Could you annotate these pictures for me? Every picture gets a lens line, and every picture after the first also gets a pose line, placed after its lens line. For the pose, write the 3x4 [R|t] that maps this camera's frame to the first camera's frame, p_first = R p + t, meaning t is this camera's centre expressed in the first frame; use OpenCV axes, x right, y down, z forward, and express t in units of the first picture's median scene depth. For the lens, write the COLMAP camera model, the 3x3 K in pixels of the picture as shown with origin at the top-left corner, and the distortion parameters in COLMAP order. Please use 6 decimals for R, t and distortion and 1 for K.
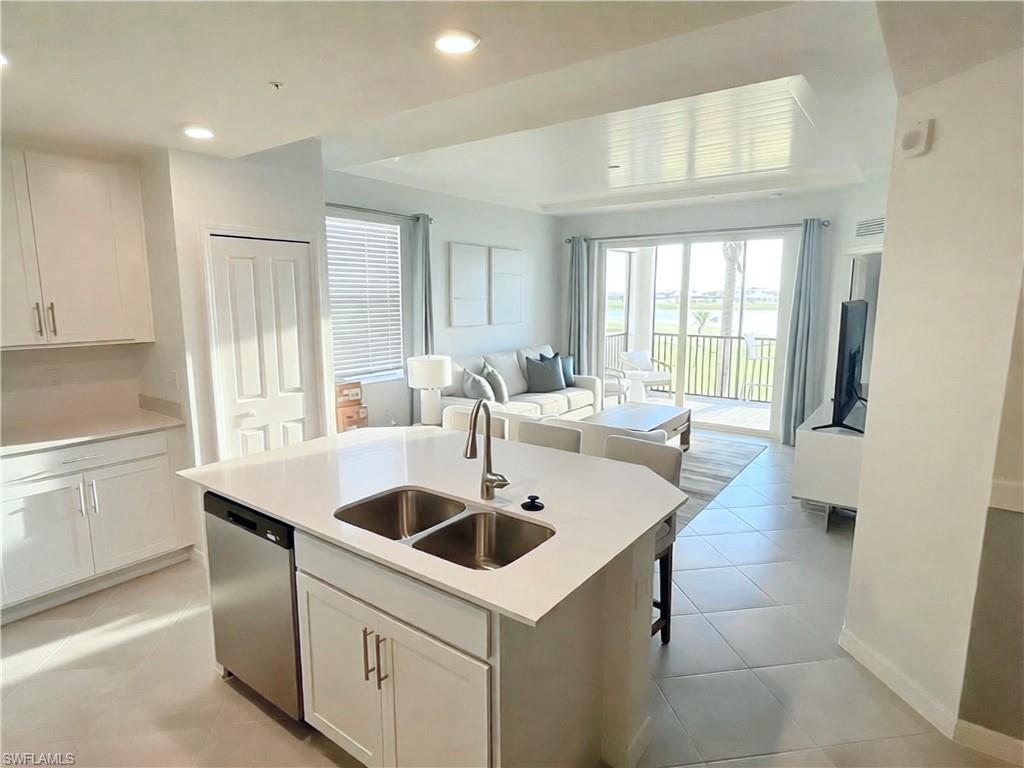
lens RADIAL K [[572.9, 0, 513.4], [0, 572.9, 383.1], [0, 0, 1]] dist [0.005930, 0.000410]
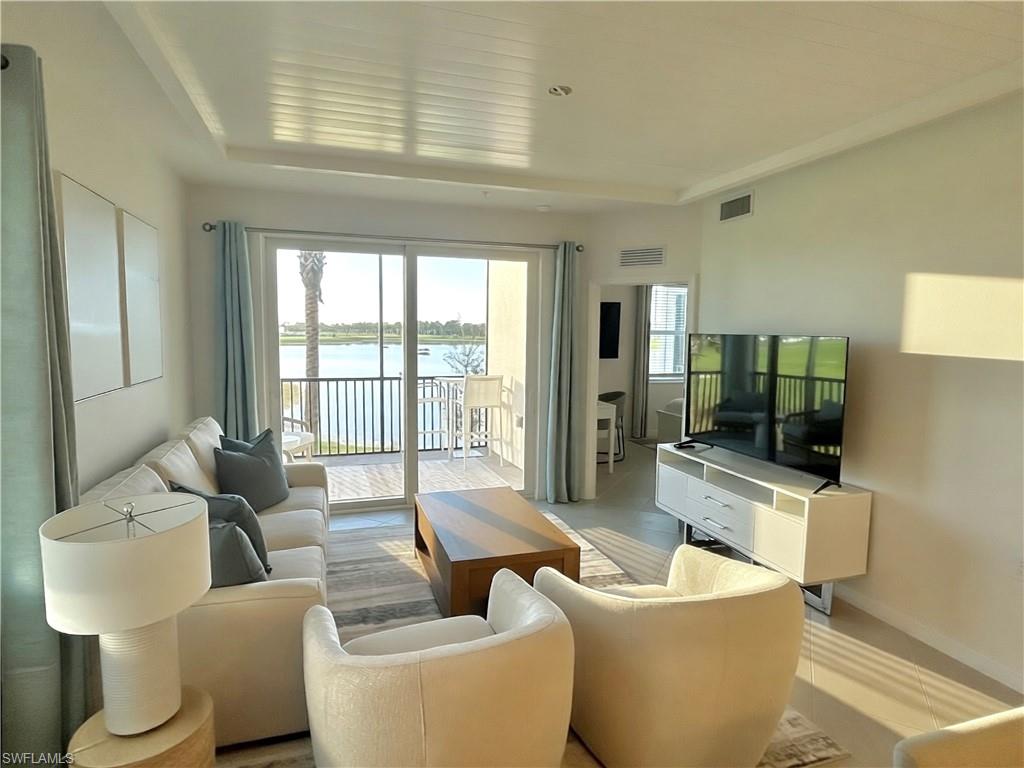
lens RADIAL K [[572.9, 0, 514.2], [0, 572.9, 386.4], [0, 0, 1]] dist [0.005930, 0.000410]
pose [[0.575031, -0.067457, 0.815346, -0.189386], [0.115654, 0.993289, 0.000613, -0.049816], [-0.809916, 0.093946, 0.578974, 0.398505]]
